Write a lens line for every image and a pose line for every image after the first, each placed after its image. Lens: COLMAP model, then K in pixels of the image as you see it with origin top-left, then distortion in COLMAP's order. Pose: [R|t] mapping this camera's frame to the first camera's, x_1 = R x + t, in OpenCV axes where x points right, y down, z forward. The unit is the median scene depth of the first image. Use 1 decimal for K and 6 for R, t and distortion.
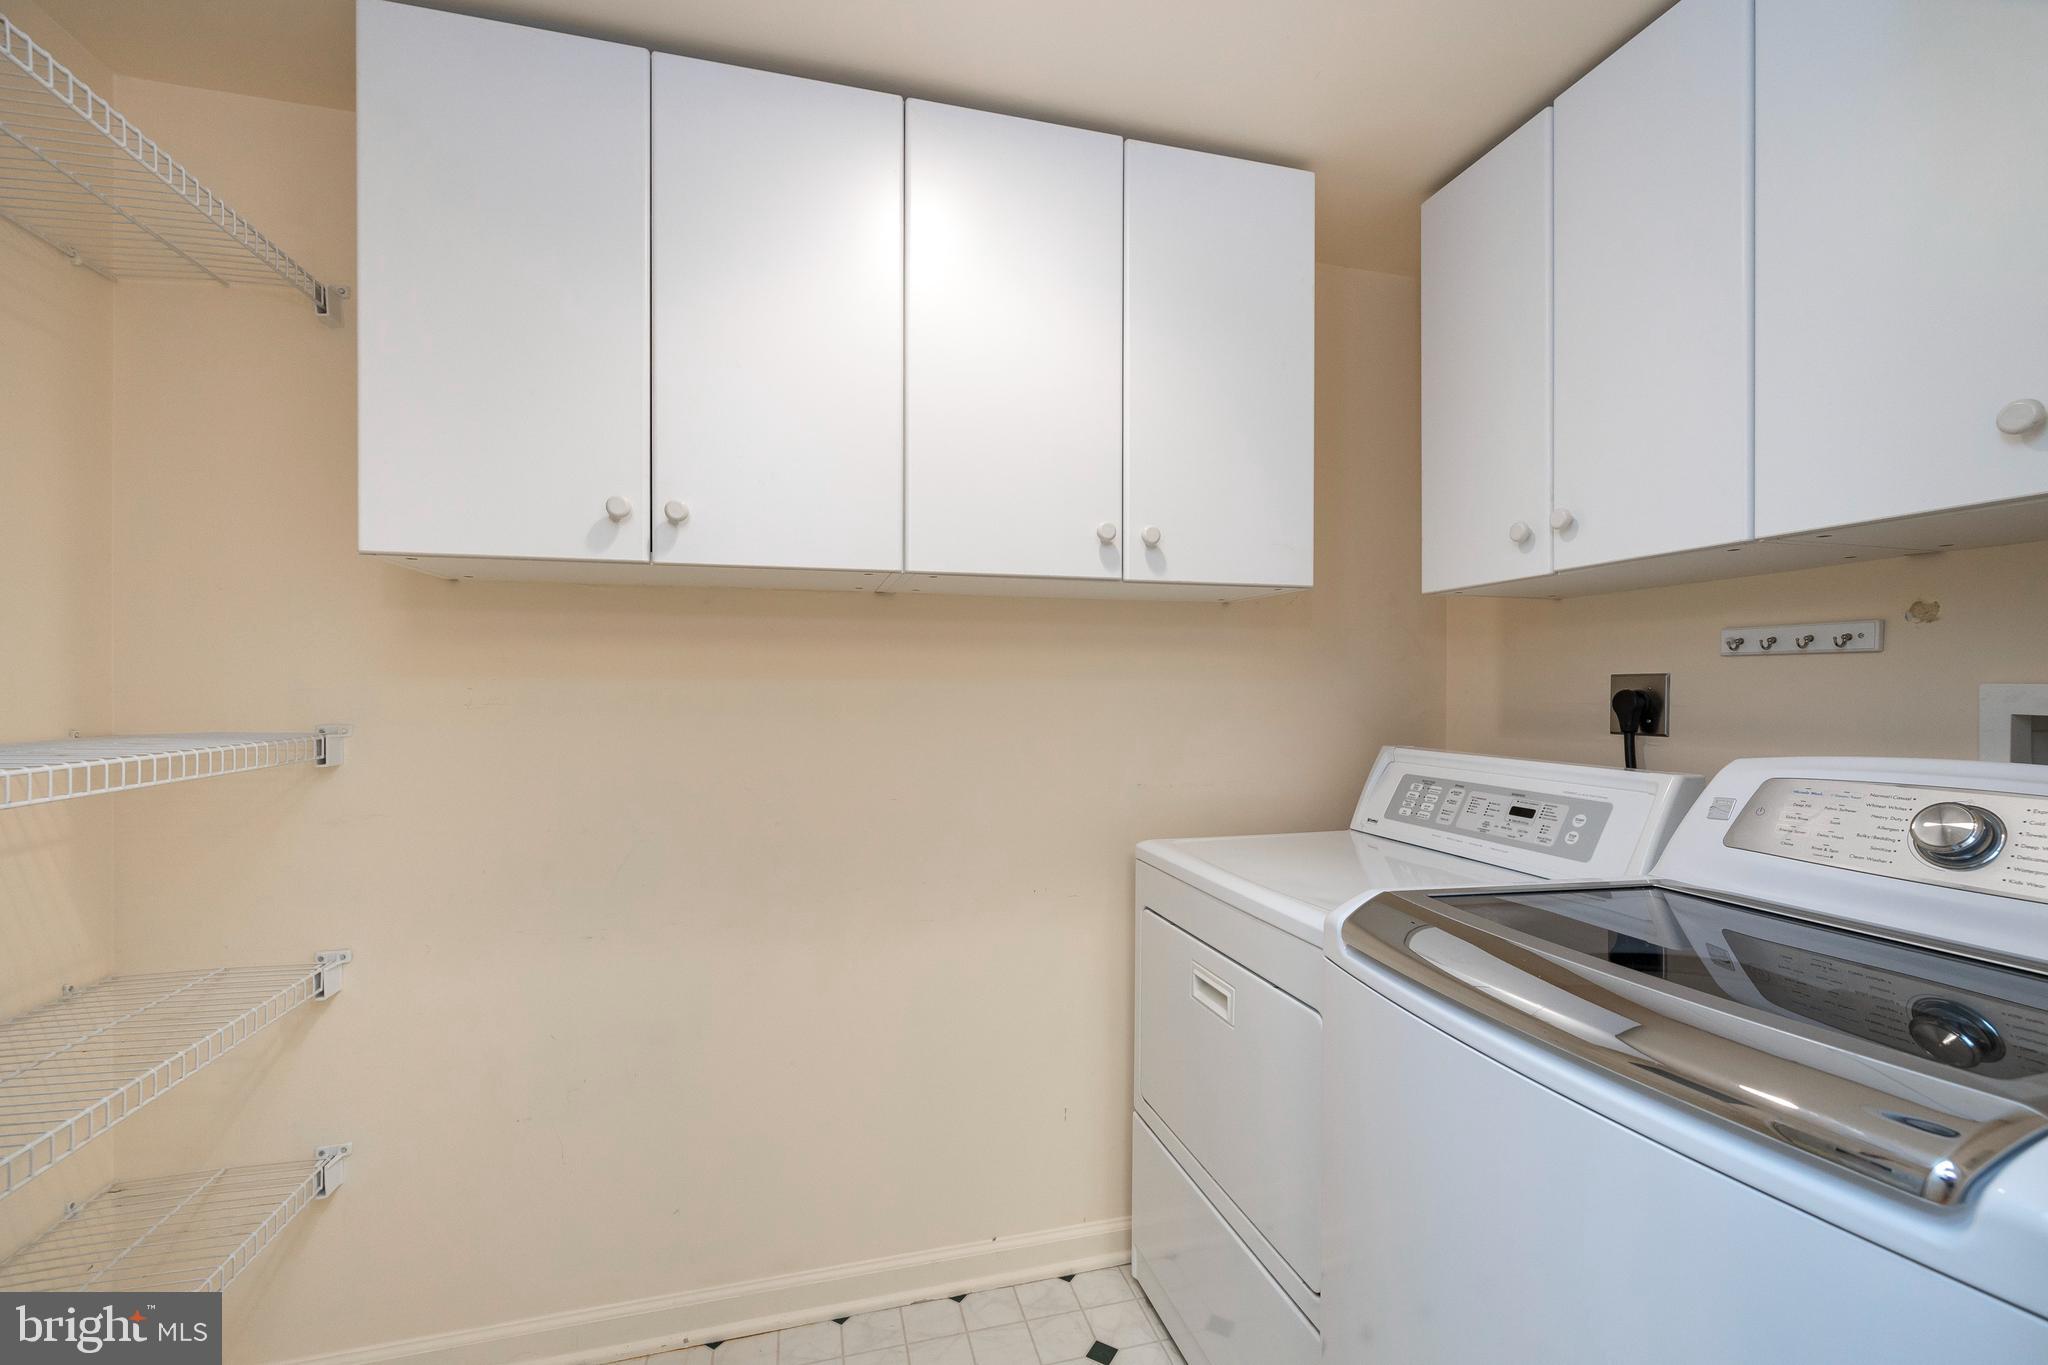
lens RADIAL K [[848.5, 0, 1026.3], [0, 848.5, 689.2], [0, 0, 1]] dist [-0.002738, -0.000470]
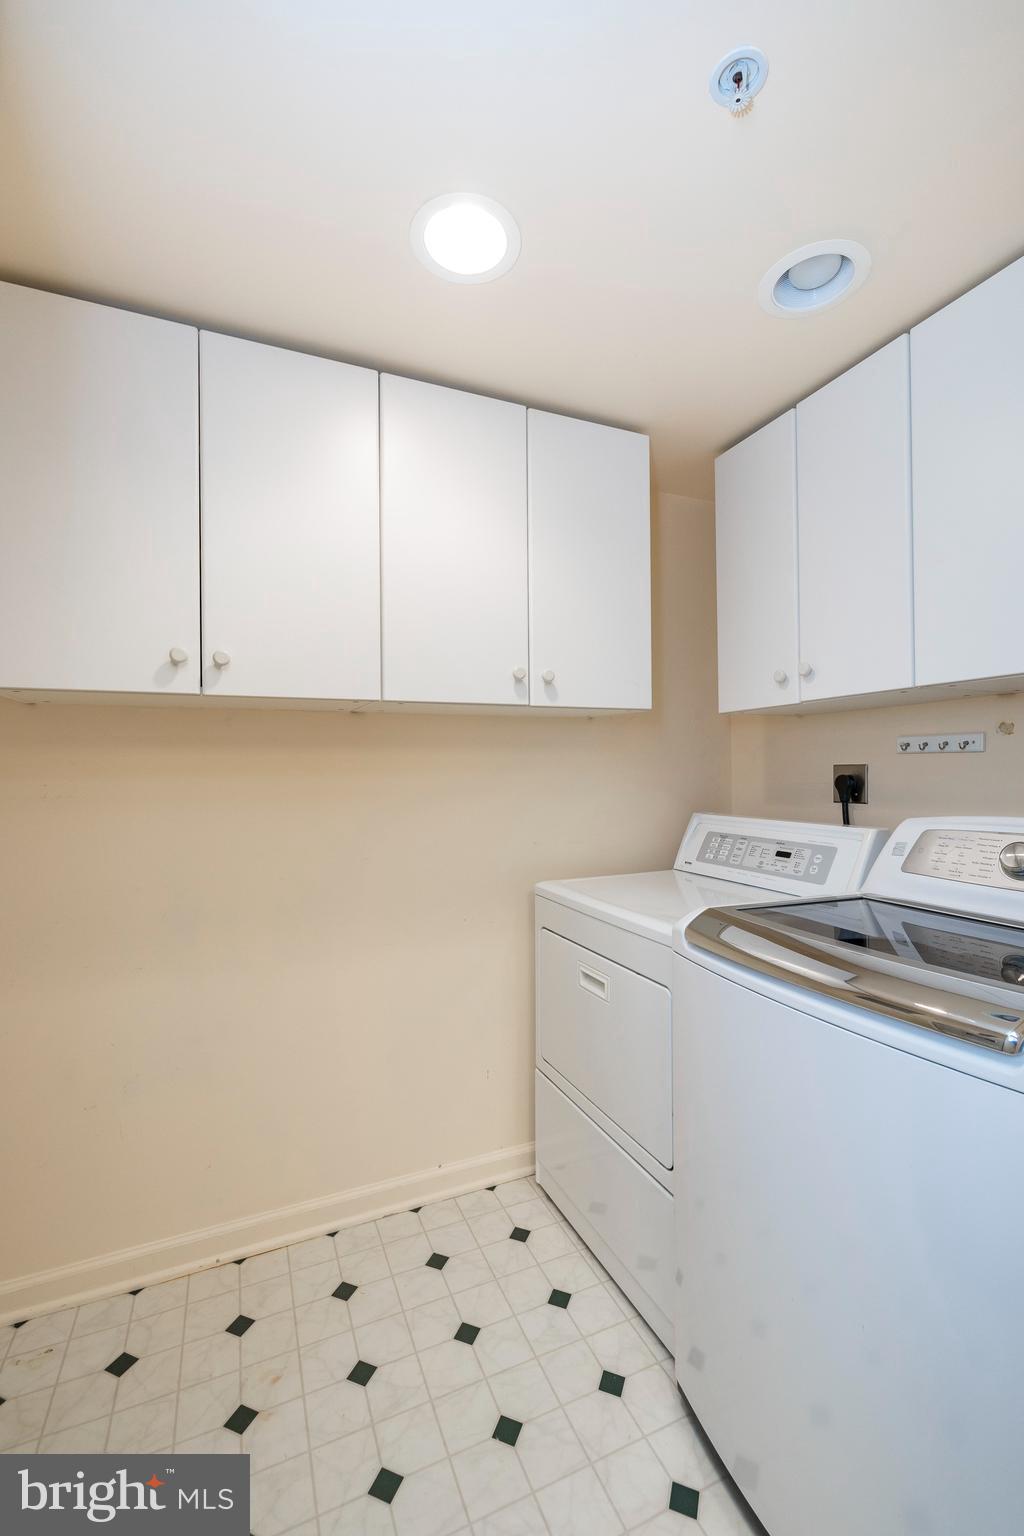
lens RADIAL K [[628.7, 0, 512.0], [0, 628.7, 768.0], [0, 0, 1]] dist [-0.003336, -0.000469]
pose [[0.990033, -0.011791, 0.140339, -0.073860], [0.012655, 0.999906, -0.005268, -0.015089], [-0.140263, 0.006992, 0.990090, -0.081328]]
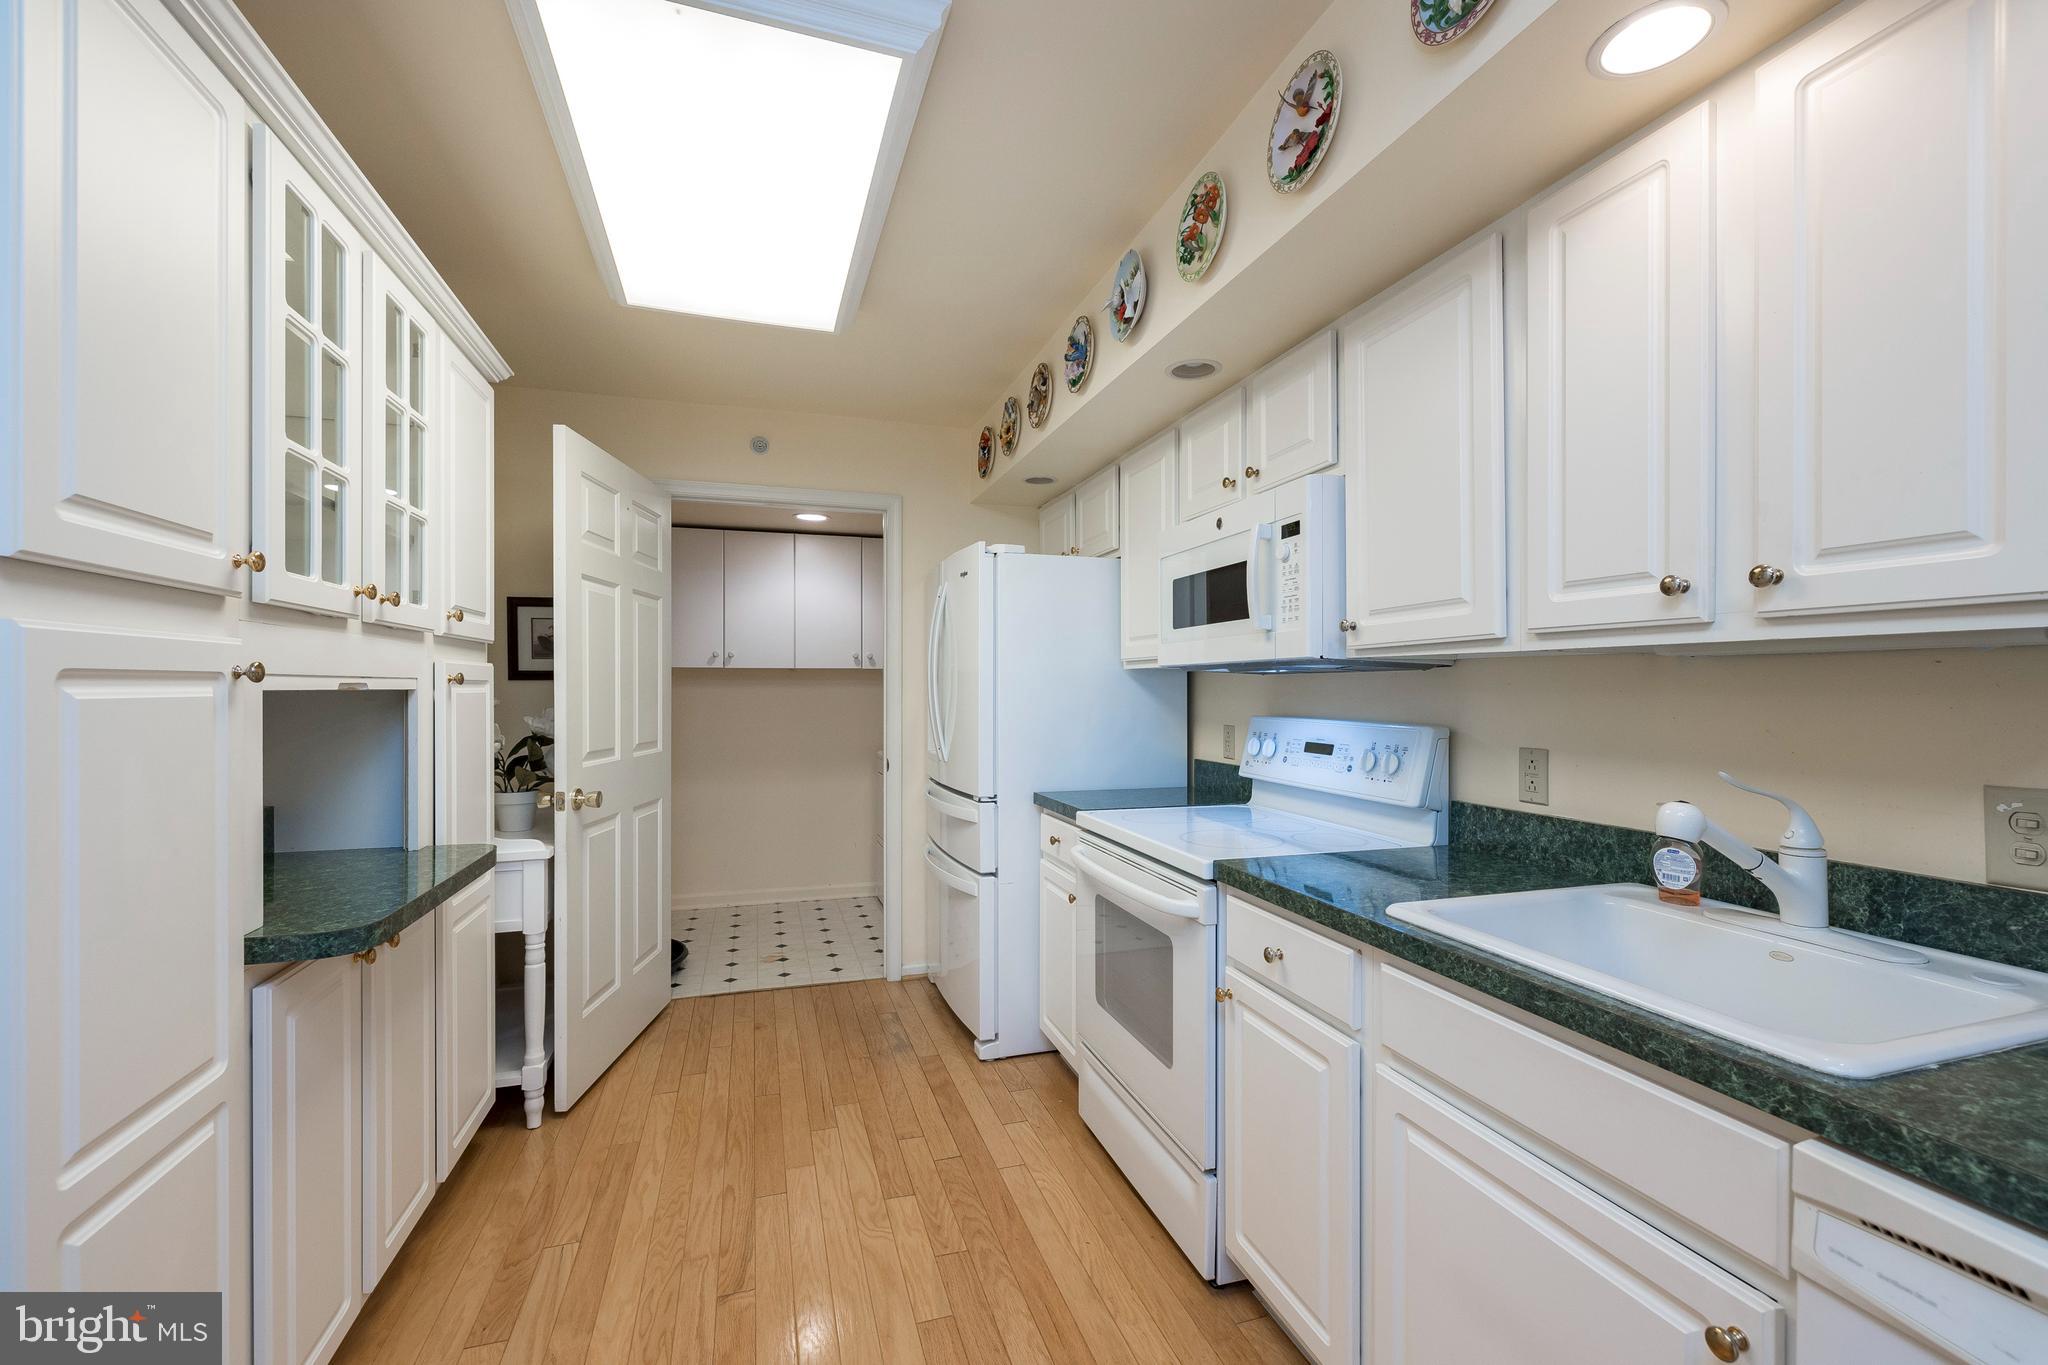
lens RADIAL K [[838.2, 0, 1022.2], [0, 838.2, 690.0], [0, 0, 1]] dist [-0.003336, -0.000469]
pose [[0.999213, 0.004167, 0.039446, 0.636757], [-0.004022, 0.999985, -0.003747, -0.039965], [-0.039461, 0.003586, 0.999215, -2.402652]]
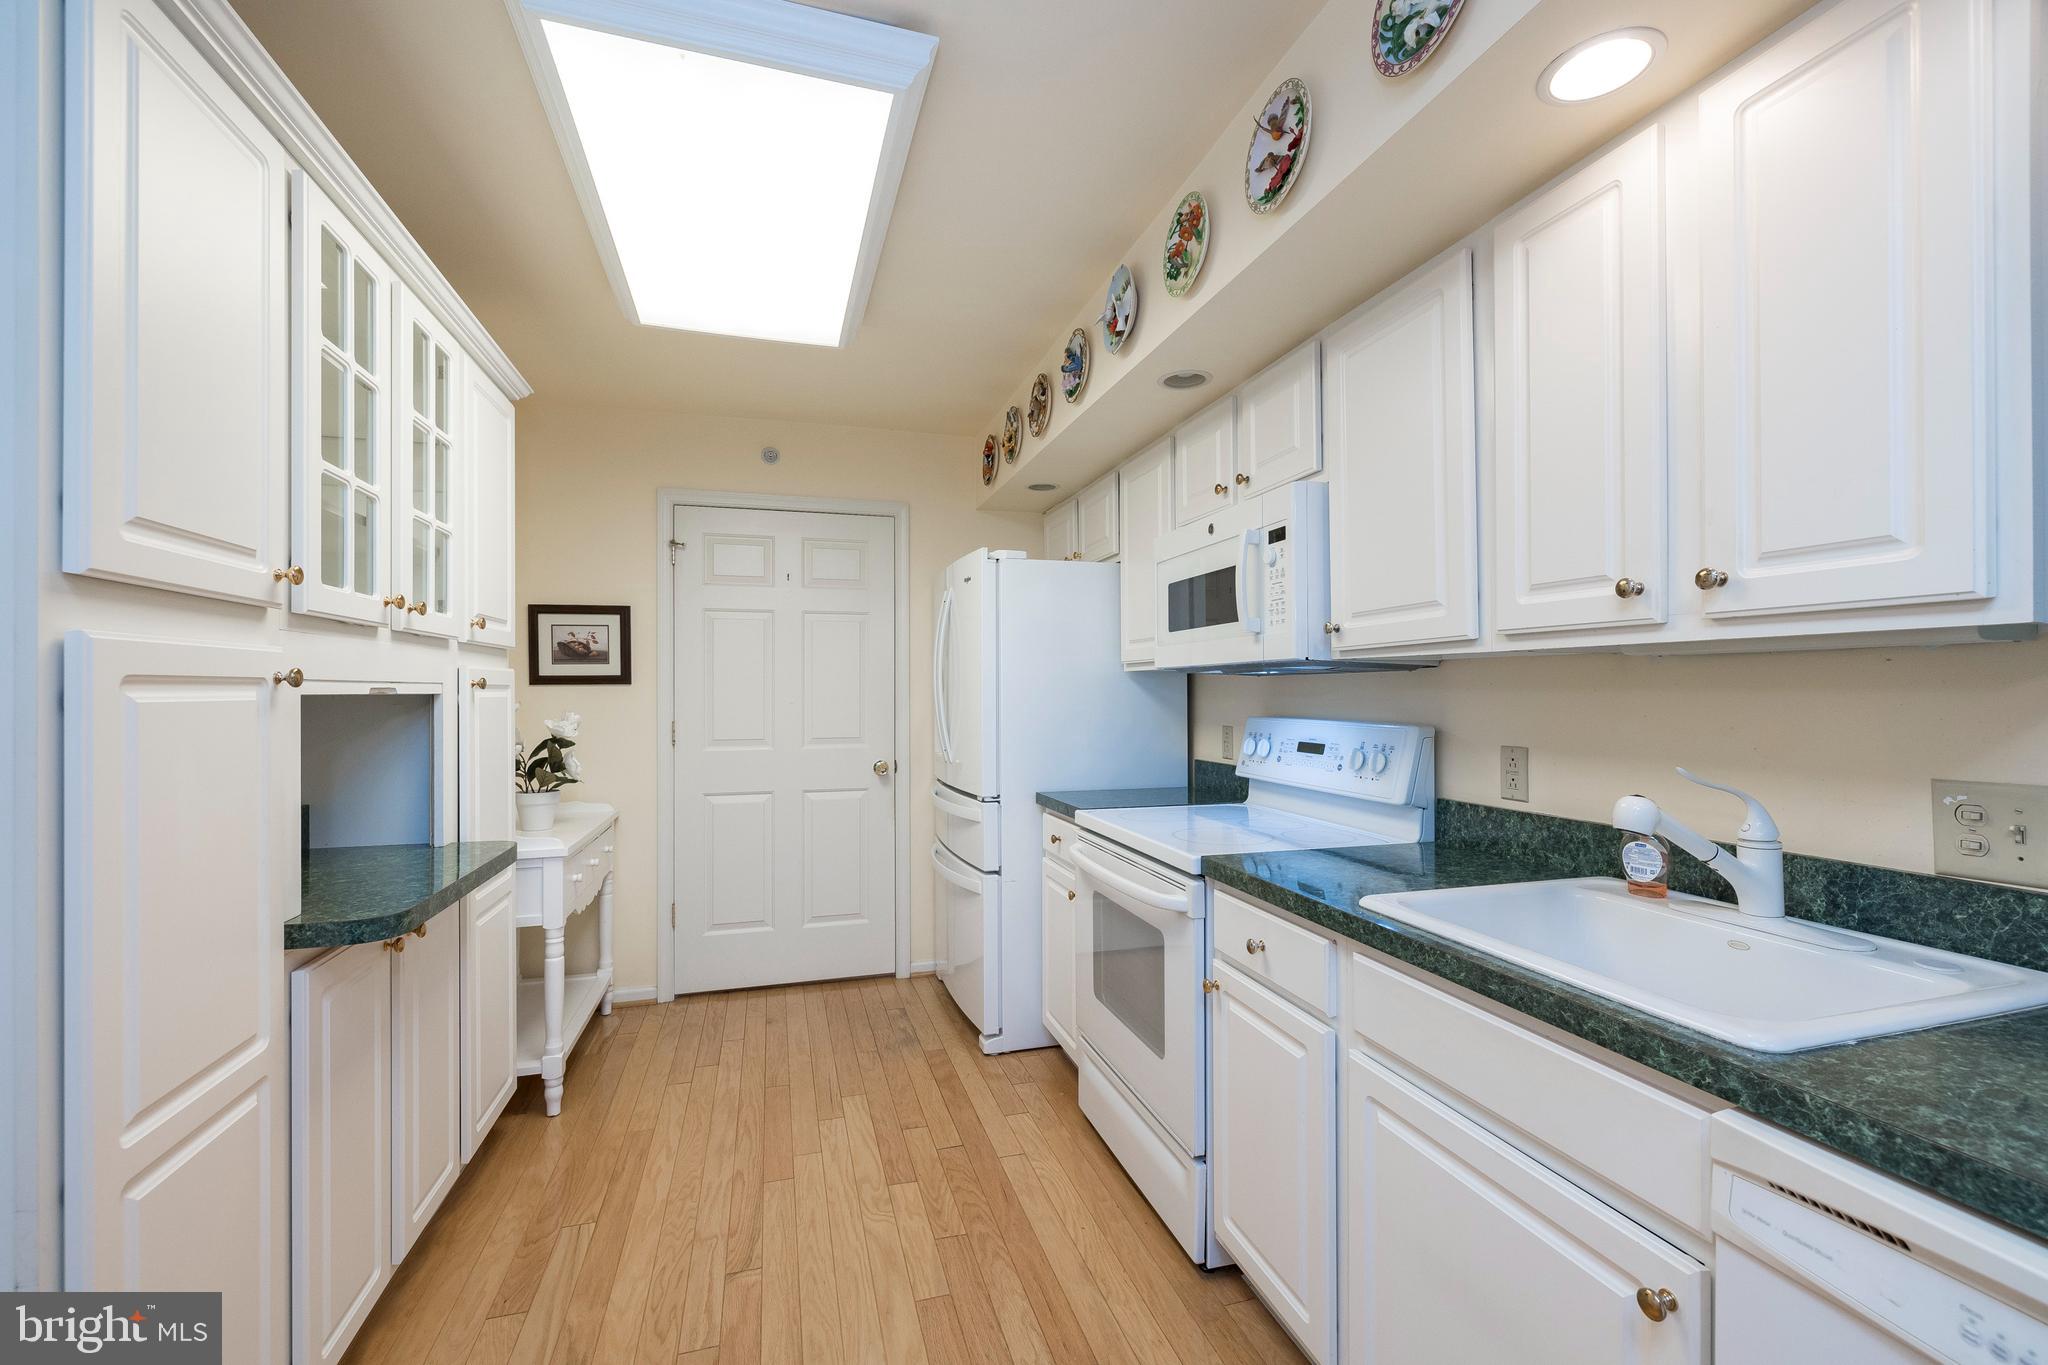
lens RADIAL K [[848.5, 0, 1026.3], [0, 848.5, 689.2], [0, 0, 1]] dist [-0.002738, -0.000470]
pose [[0.999876, -0.000031, 0.015725, 0.692238], [0.000171, 0.999960, -0.008923, -0.036182], [-0.015724, 0.008924, 0.999837, -2.482797]]
